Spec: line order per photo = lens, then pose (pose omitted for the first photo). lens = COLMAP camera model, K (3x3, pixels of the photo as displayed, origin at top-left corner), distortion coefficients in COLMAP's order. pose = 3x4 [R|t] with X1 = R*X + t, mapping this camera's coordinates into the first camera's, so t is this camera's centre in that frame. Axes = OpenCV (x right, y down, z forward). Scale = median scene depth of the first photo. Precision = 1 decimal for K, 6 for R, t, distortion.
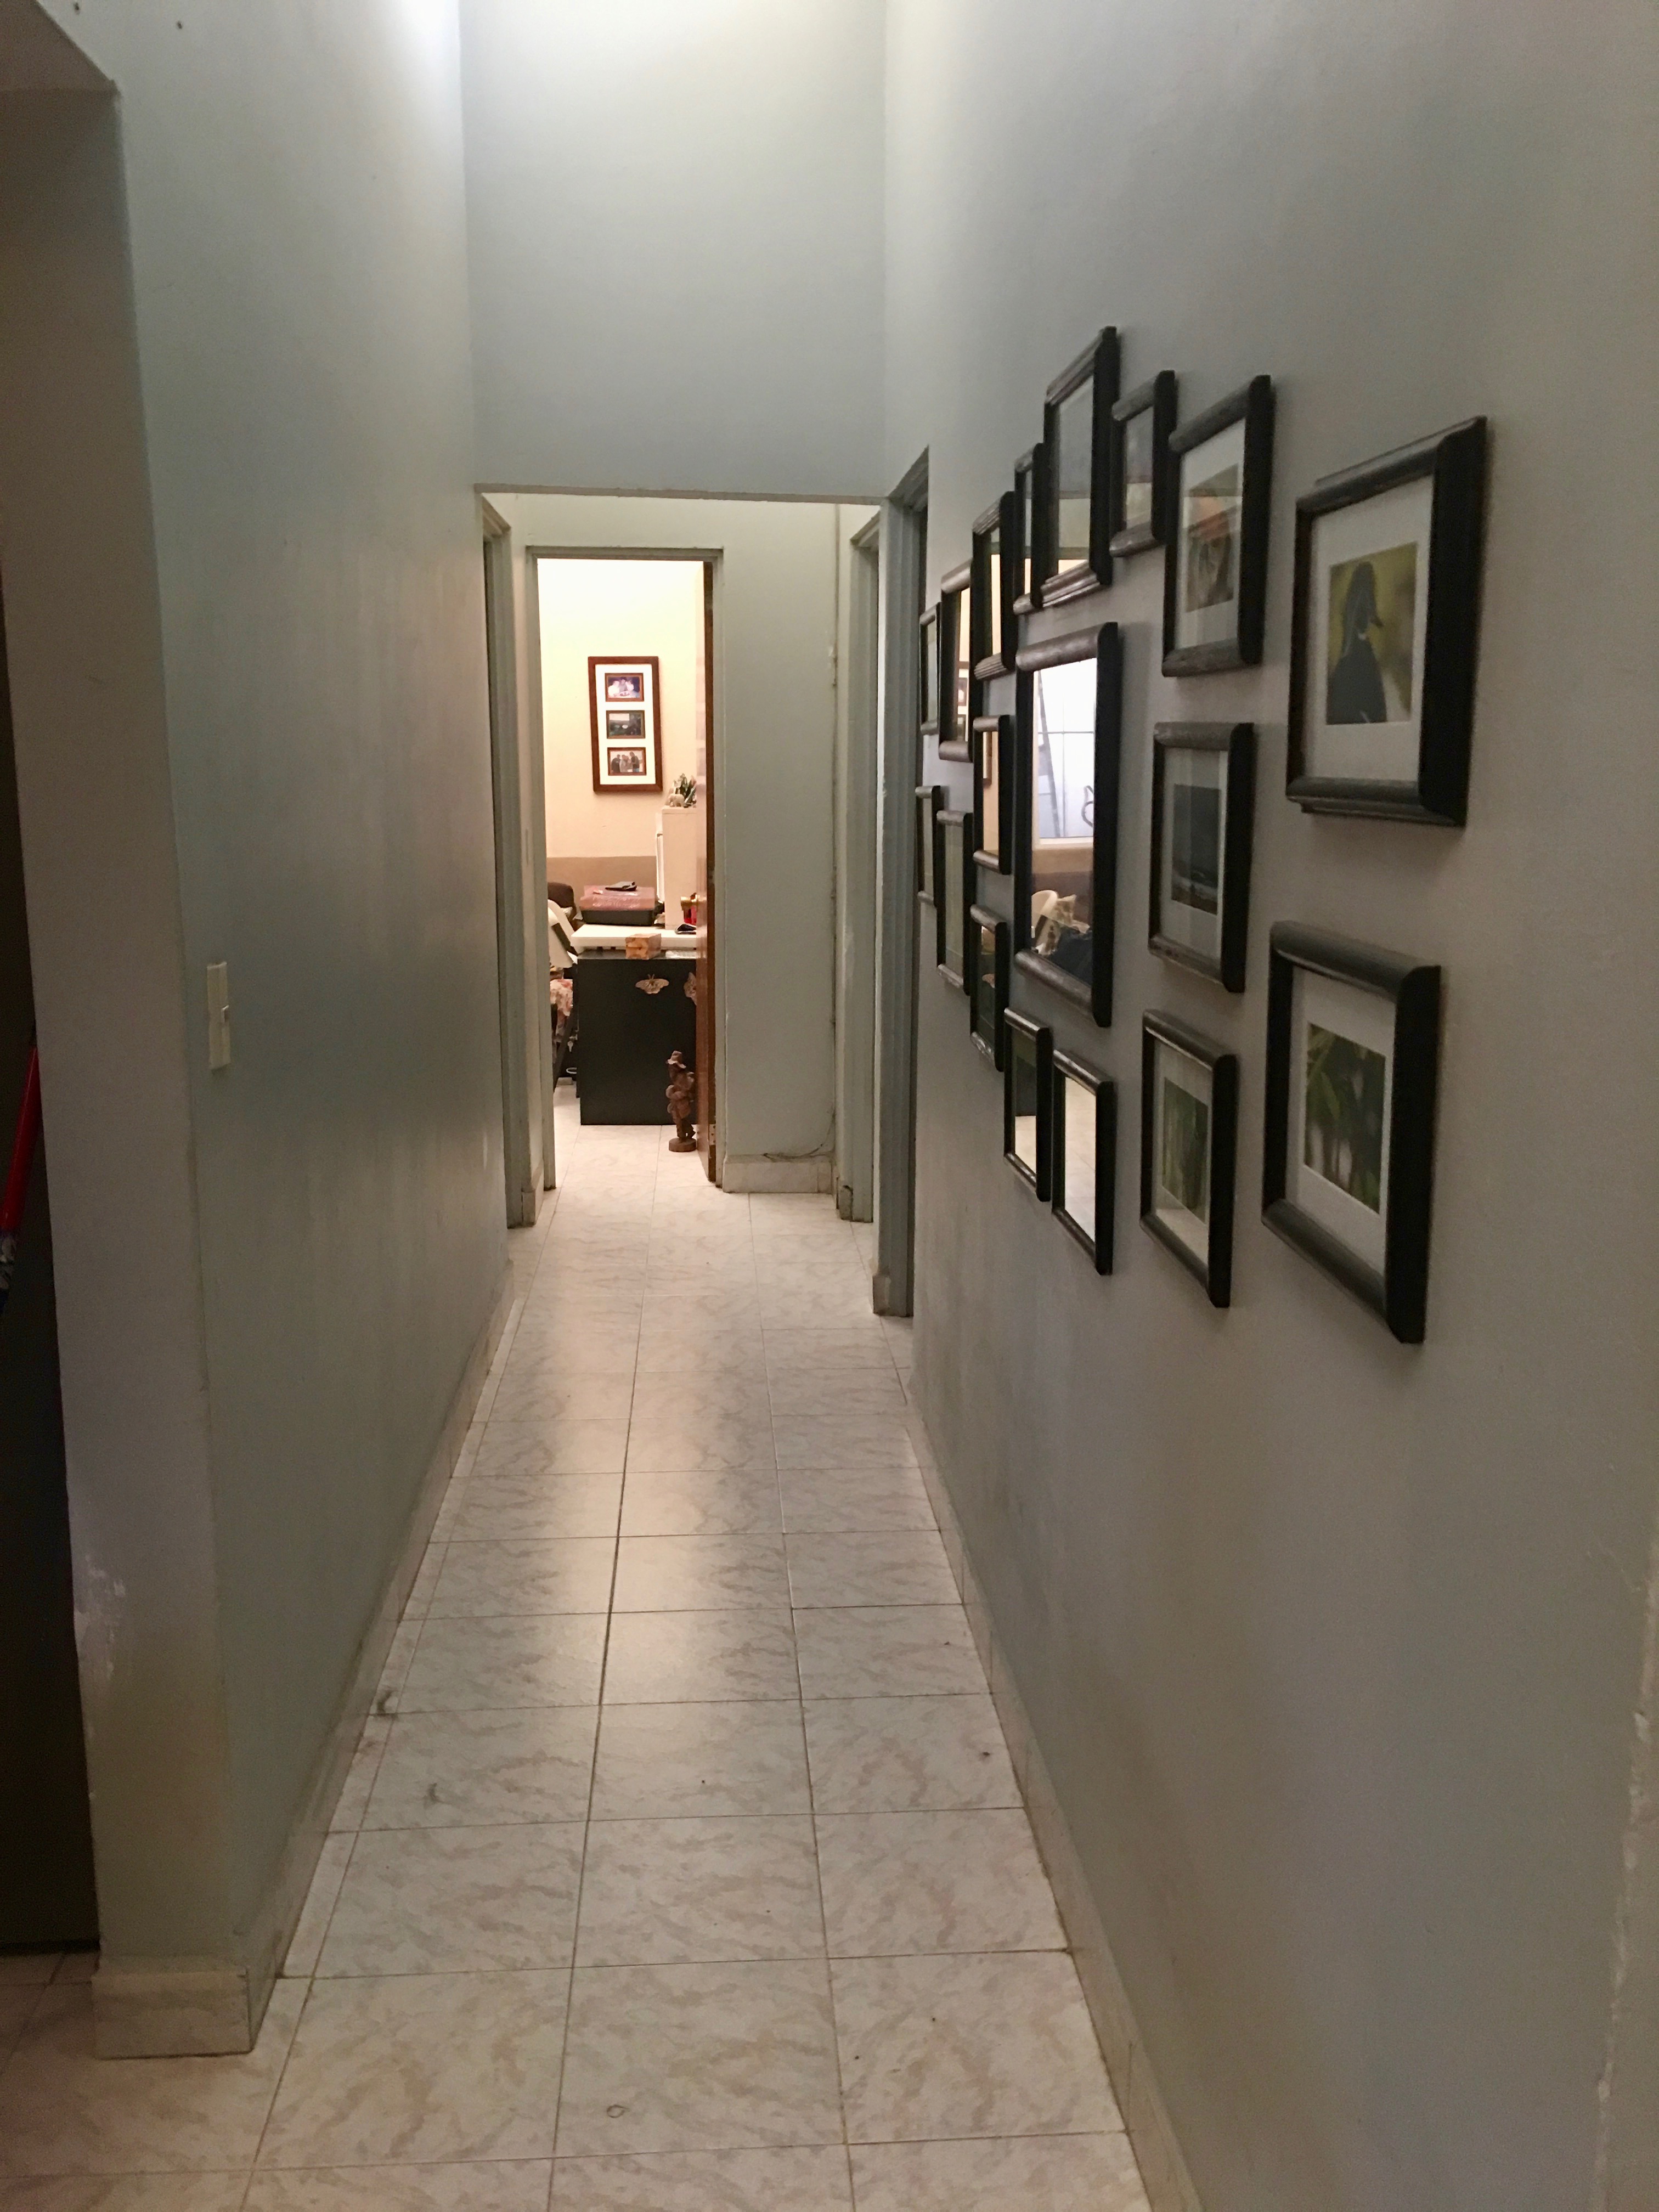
lens RADIAL K [[1849.9, 0, 825.1], [0, 1849.9, 1101.6], [0, 0, 1]] dist [0.069667, -0.107091]
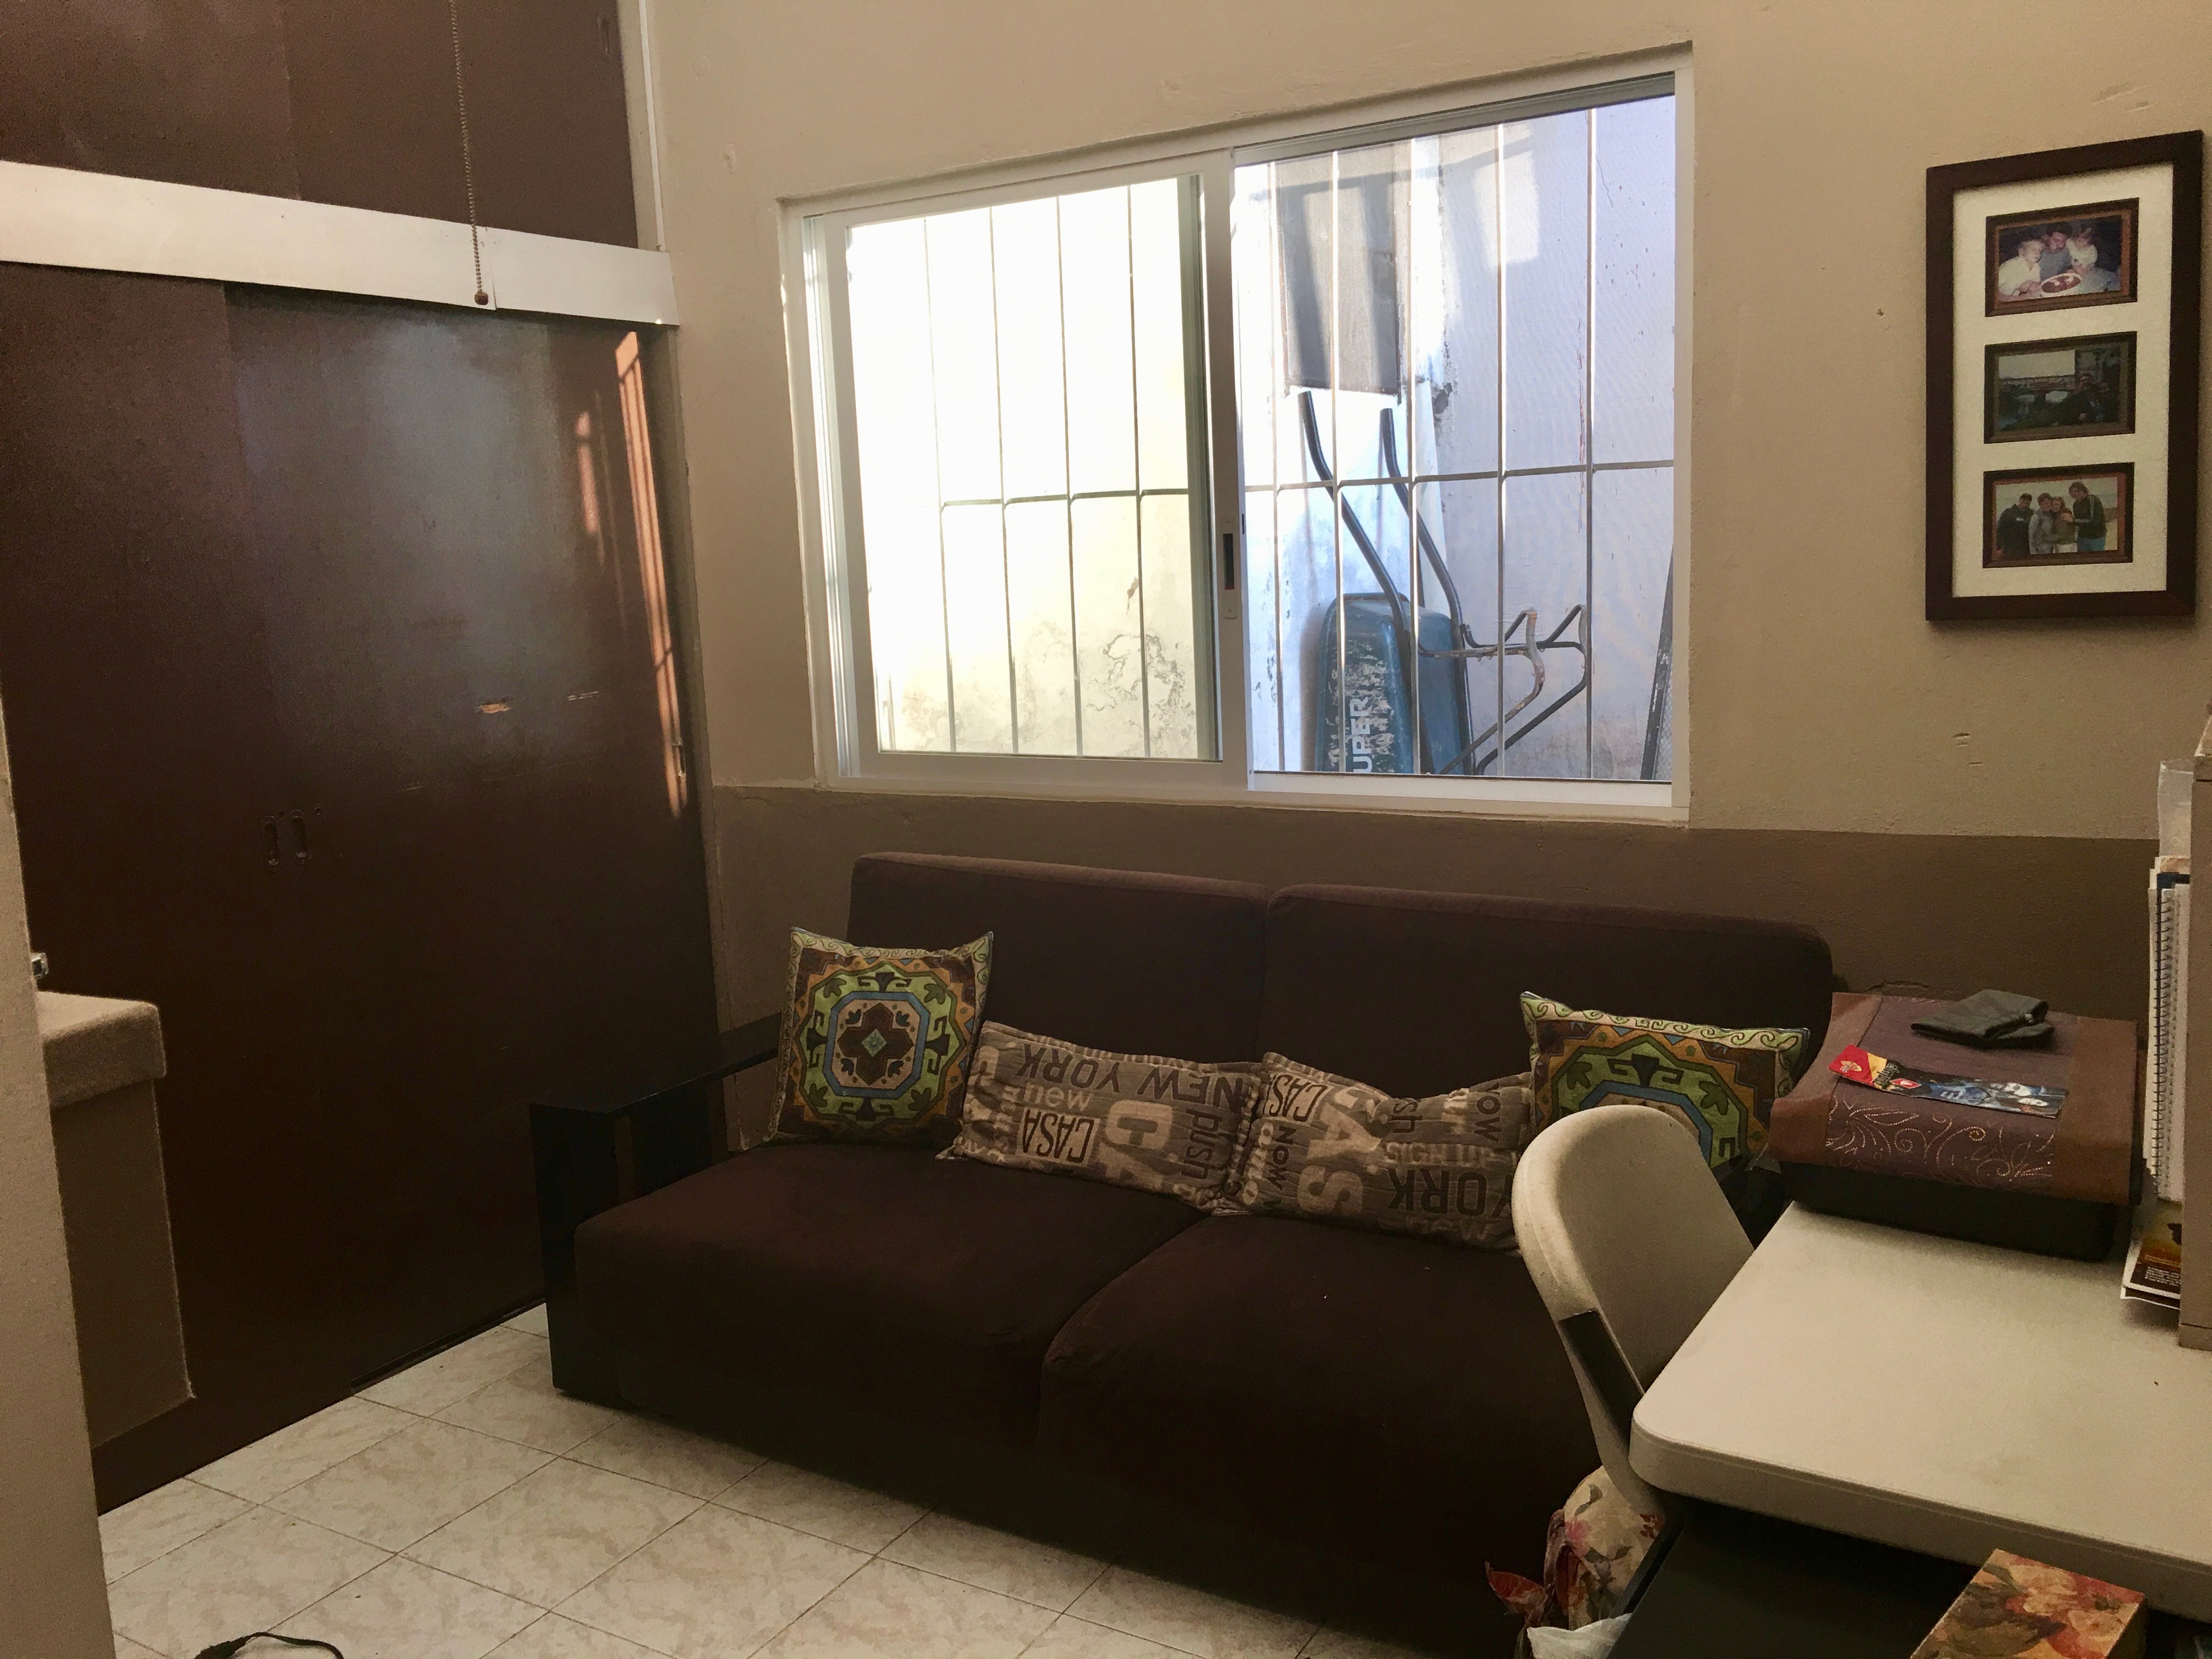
lens RADIAL K [[1849.9, 0, 1105.3], [0, 1849.9, 813.2], [0, 0, 1]] dist [0.069667, -0.107091]
pose [[0.823226, 0.042086, -0.566152, -0.062264], [-0.053583, 0.998557, -0.003683, -0.128454], [0.565180, 0.033368, 0.824292, 0.679881]]
